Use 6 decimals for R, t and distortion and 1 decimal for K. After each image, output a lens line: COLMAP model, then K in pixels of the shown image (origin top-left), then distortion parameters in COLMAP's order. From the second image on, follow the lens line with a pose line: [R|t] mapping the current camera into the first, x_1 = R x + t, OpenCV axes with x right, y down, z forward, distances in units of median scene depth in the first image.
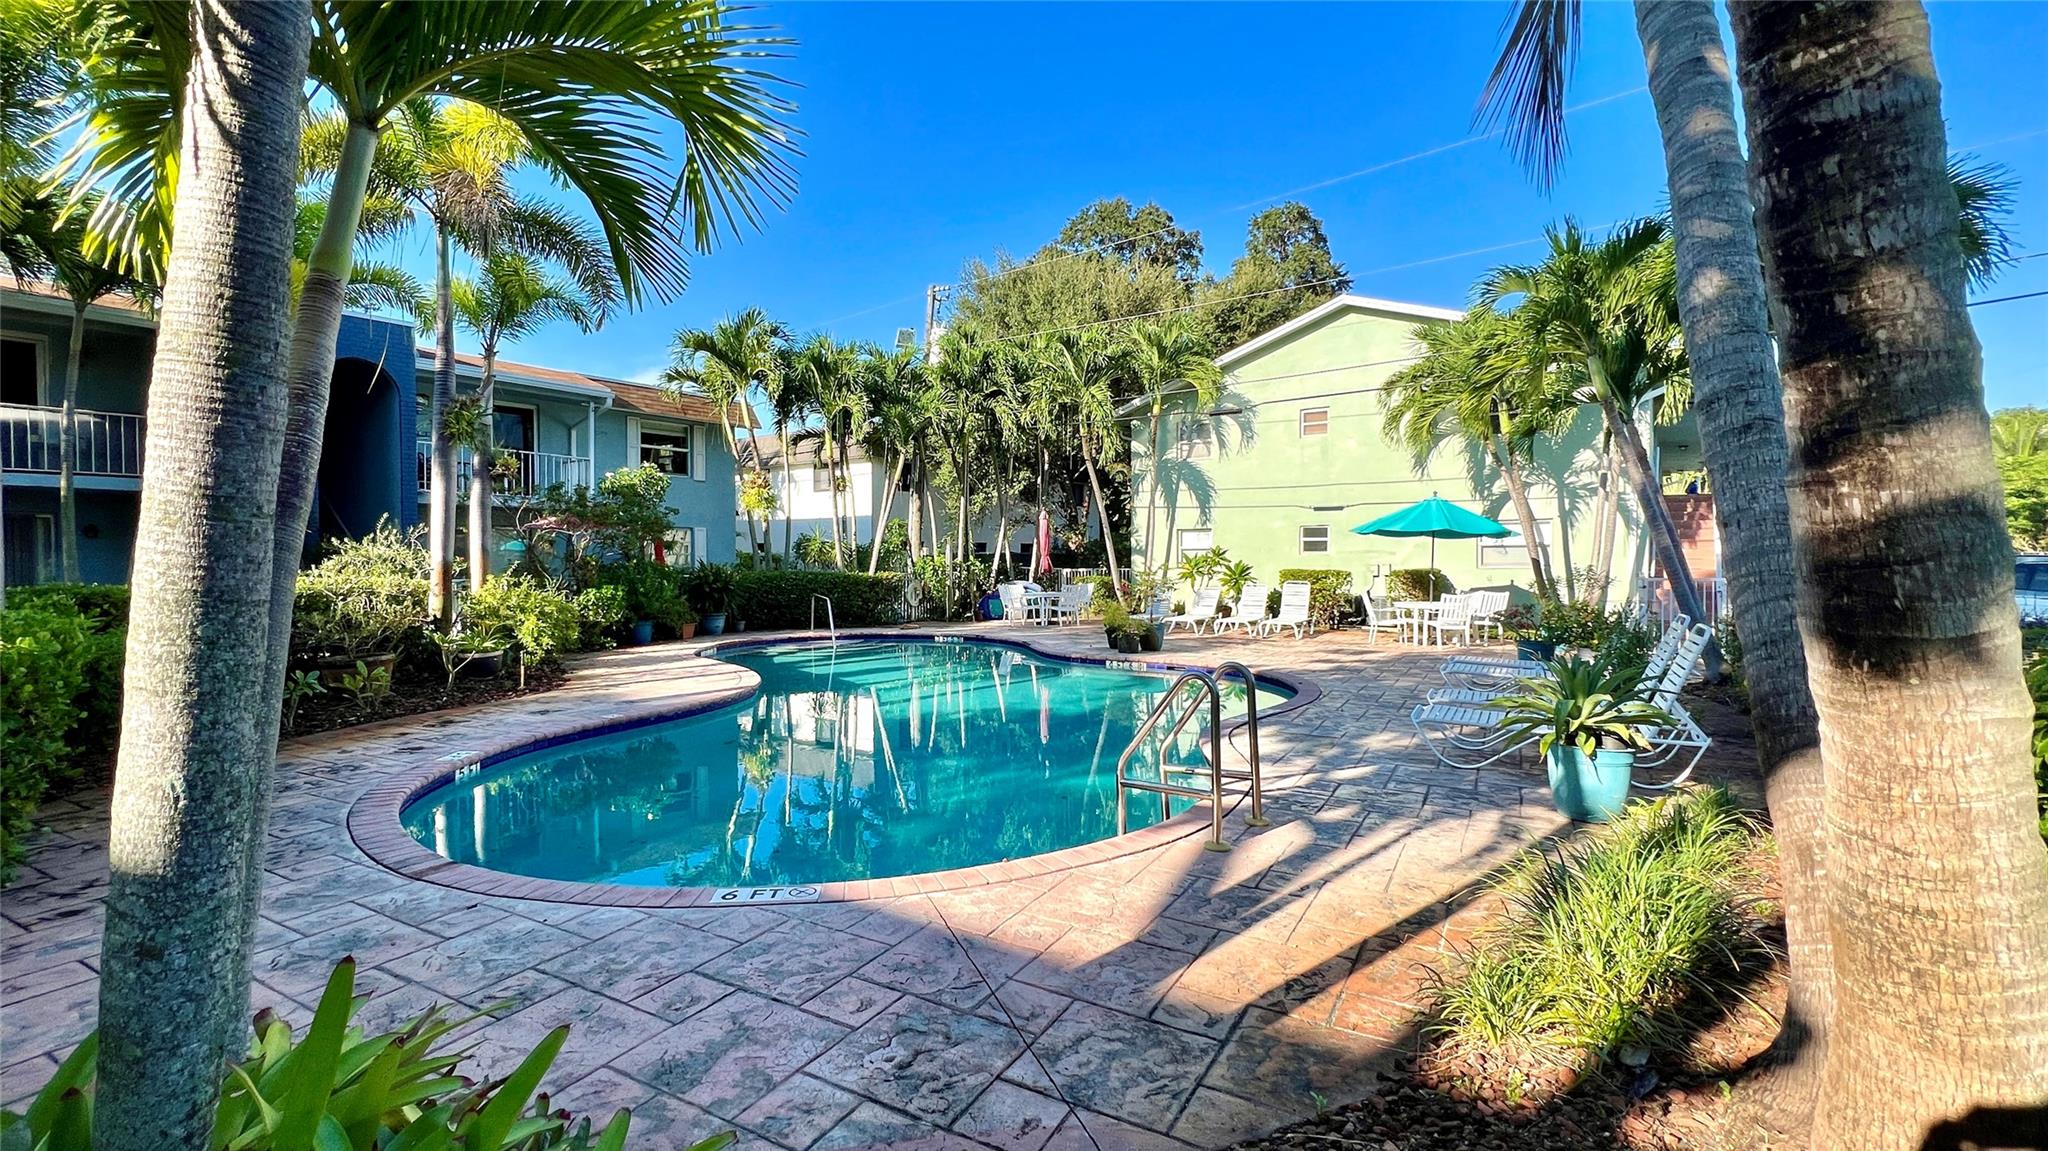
lens RADIAL K [[897.3, 0, 1024.6], [0, 897.3, 574.2], [0, 0, 1]] dist [-0.002804, 0.000531]
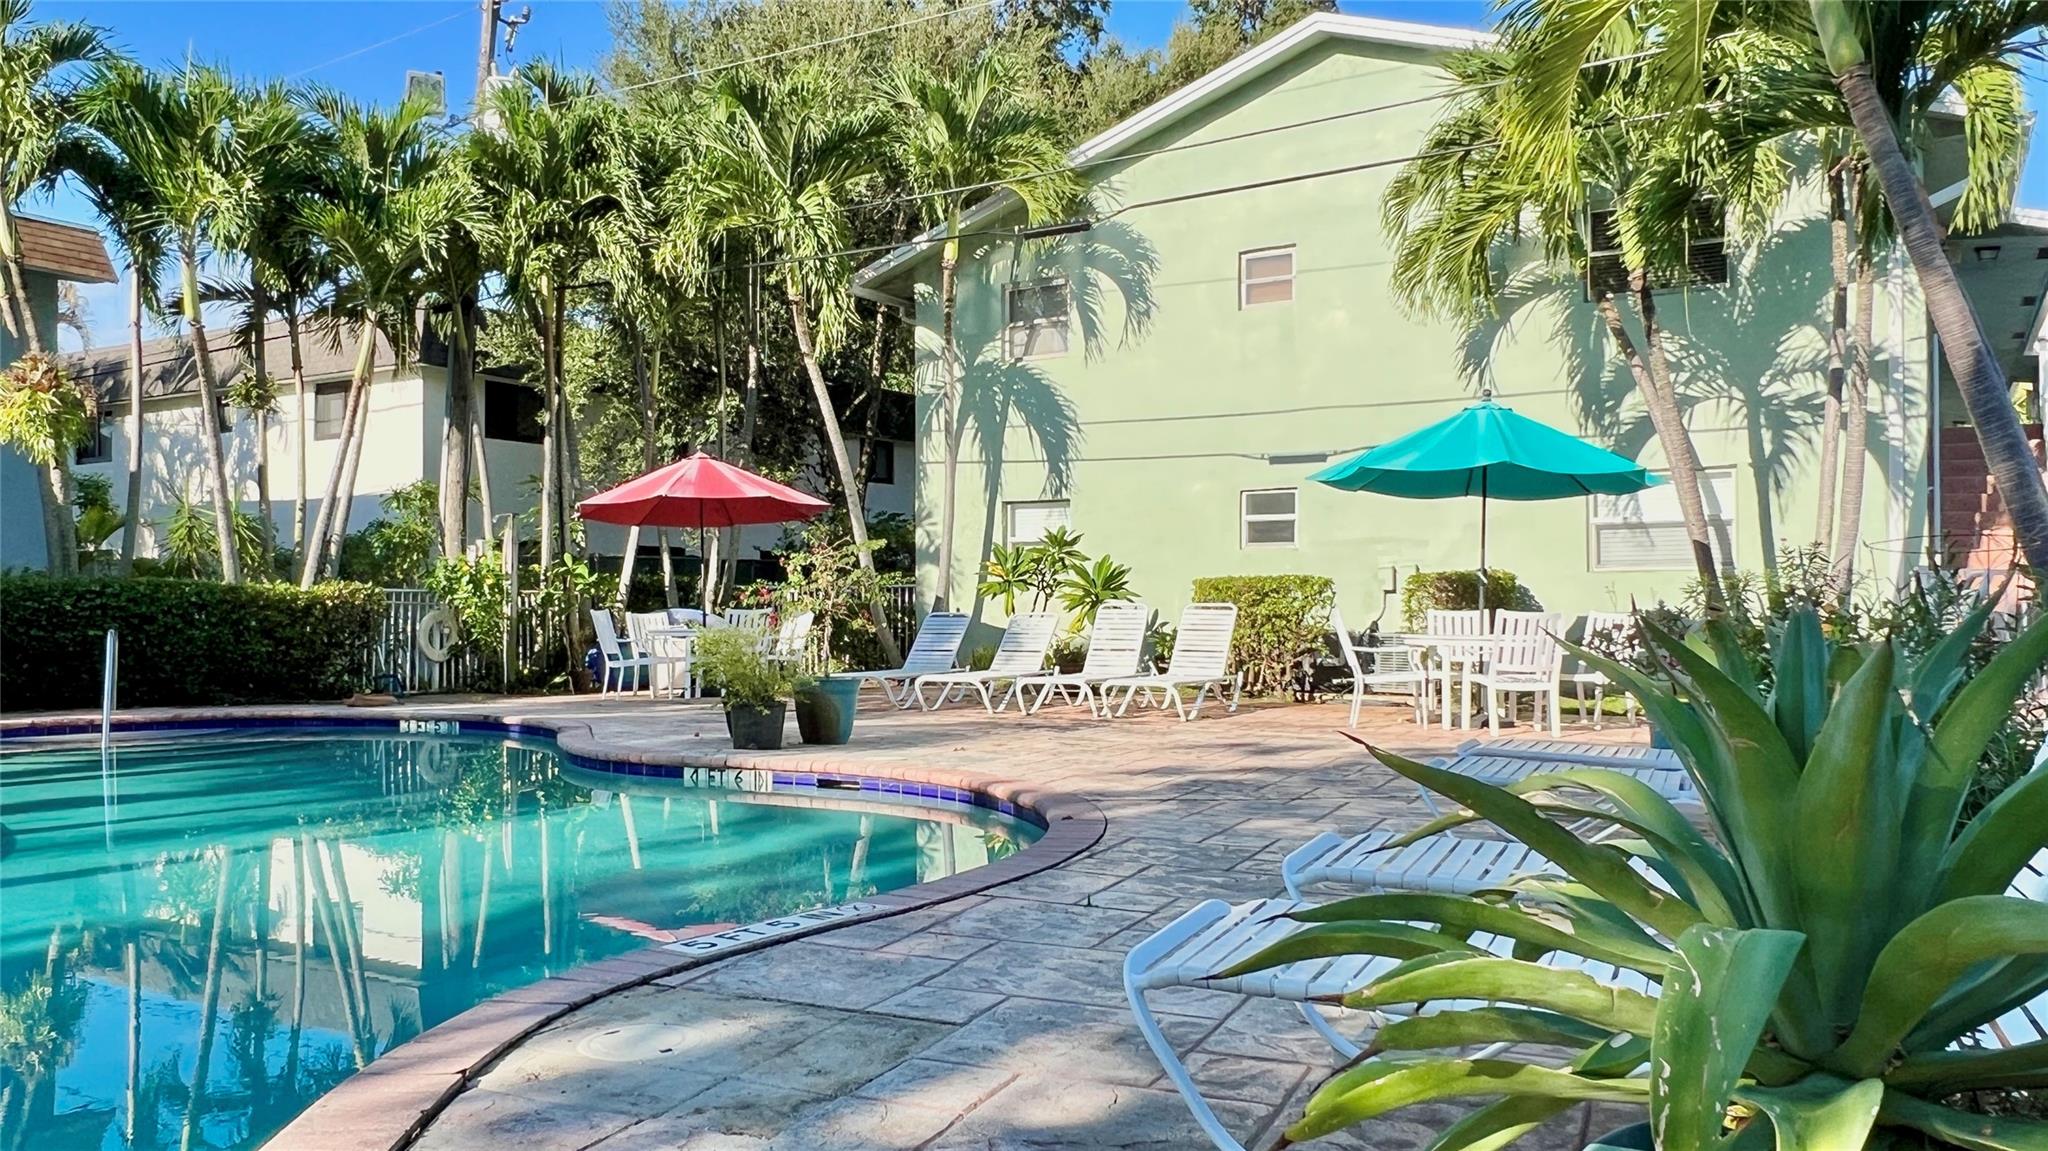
lens RADIAL K [[1546.4, 0, 1024.6], [0, 1546.4, 583.3], [0, 0, 1]] dist [0.011417, -0.002034]
pose [[0.995827, 0.002644, 0.091217, 0.120614], [0.000778, 0.999298, -0.037455, 0.027720], [-0.091252, 0.037370, 0.995126, 0.191762]]
